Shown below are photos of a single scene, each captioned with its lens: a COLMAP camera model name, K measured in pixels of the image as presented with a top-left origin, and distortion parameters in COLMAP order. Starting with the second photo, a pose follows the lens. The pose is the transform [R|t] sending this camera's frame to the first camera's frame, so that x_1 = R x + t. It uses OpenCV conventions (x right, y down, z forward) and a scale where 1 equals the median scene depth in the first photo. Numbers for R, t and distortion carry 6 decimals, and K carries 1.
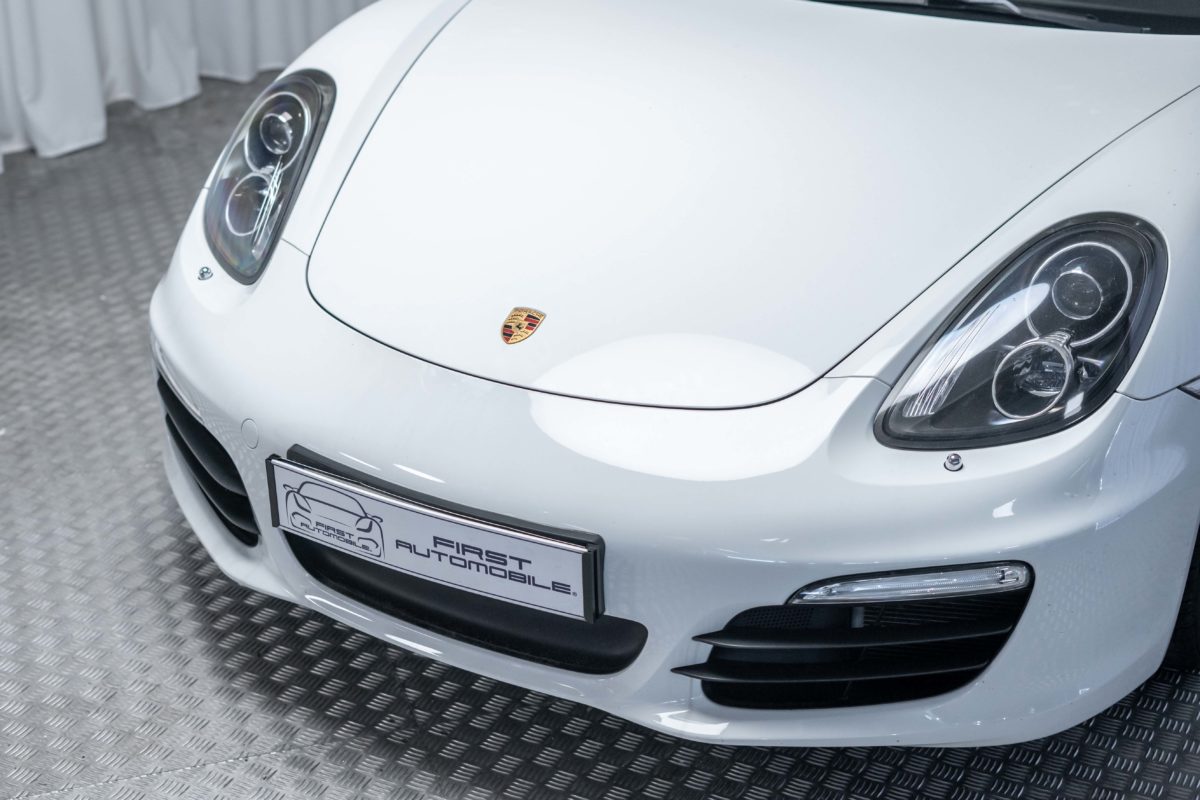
lens RADIAL K [[2047.6, 0, 600.0], [0, 2047.6, 400.0], [0, 0, 1]] dist [-0.185043, -0.082069]
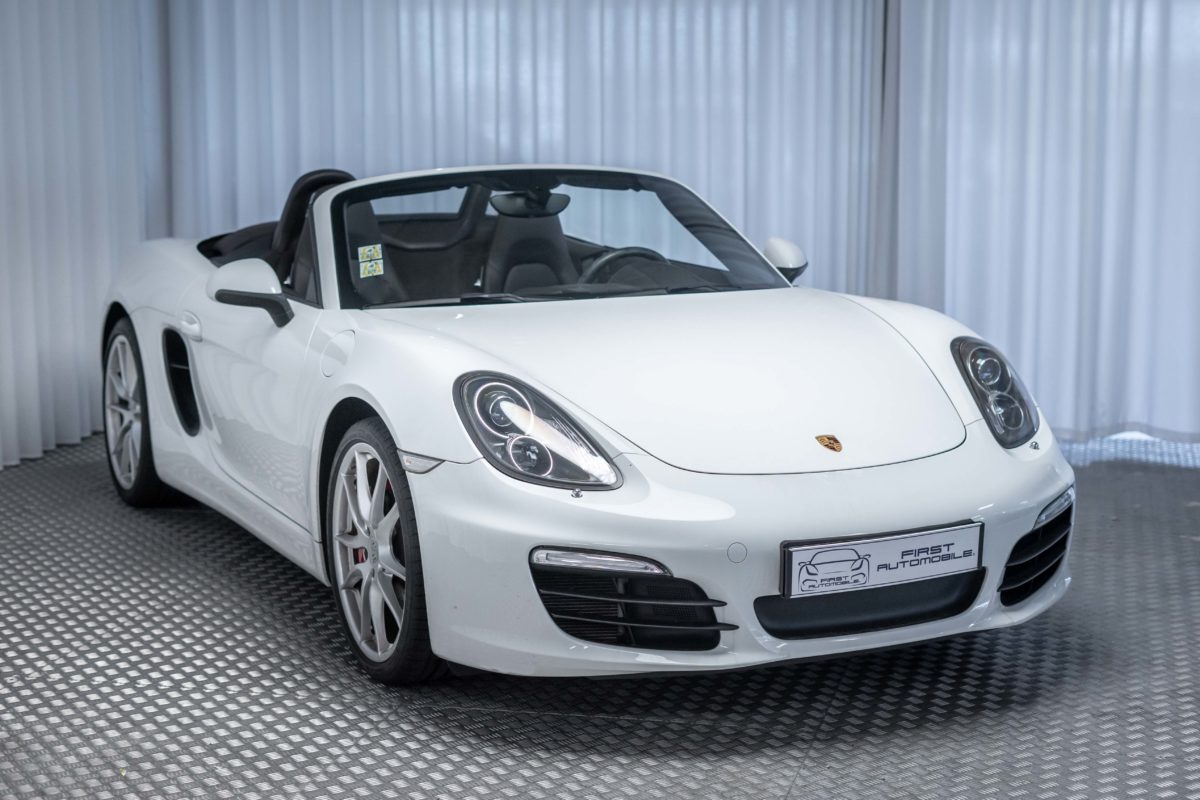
lens RADIAL K [[2047.6, 0, 600.0], [0, 2047.6, 400.0], [0, 0, 1]] dist [-0.185043, -0.082069]
pose [[0.549374, -0.139013, 0.823932, -1.563505], [0.366868, 0.926066, -0.088372, 0.009161], [-0.750731, 0.350823, 0.559756, 0.219484]]
